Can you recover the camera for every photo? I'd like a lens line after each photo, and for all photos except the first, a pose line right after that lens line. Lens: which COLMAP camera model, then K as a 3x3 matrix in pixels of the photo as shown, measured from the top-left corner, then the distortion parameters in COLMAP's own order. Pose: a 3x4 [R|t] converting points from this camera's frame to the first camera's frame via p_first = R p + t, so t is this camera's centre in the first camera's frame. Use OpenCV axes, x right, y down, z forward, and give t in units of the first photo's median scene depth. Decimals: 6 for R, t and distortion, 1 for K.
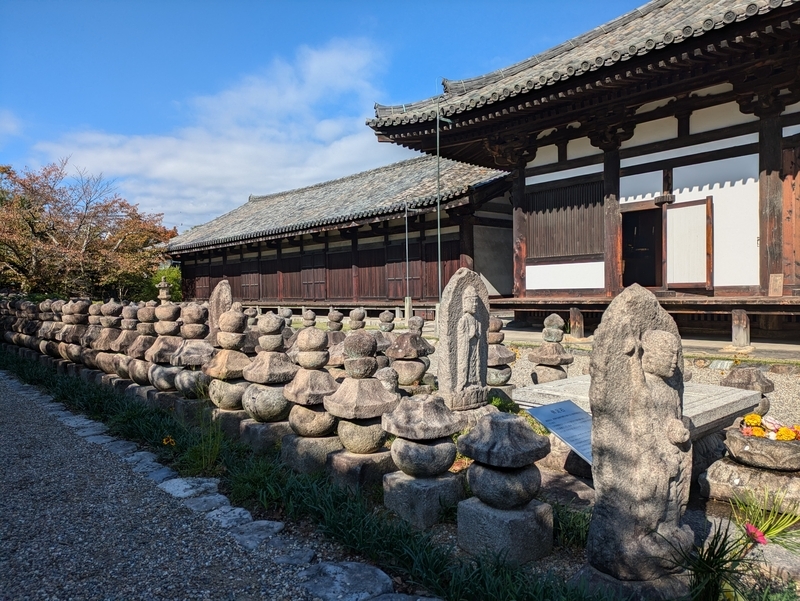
lens RADIAL K [[579.5, 0, 374.8], [0, 579.5, 303.6], [0, 0, 1]] dist [0.037968, -0.041908]
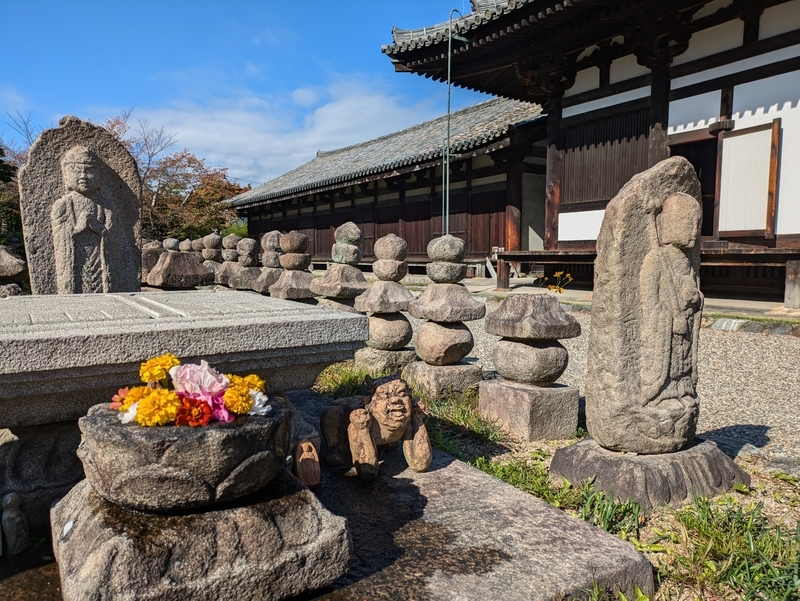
lens RADIAL K [[579.5, 0, 374.8], [0, 579.5, 303.6], [0, 0, 1]] dist [0.037968, -0.041908]
pose [[0.988425, 0.032029, -0.148293, 0.129882], [-0.022509, 0.997603, 0.065433, 0.019847], [0.150033, -0.061338, 0.986776, 0.102046]]
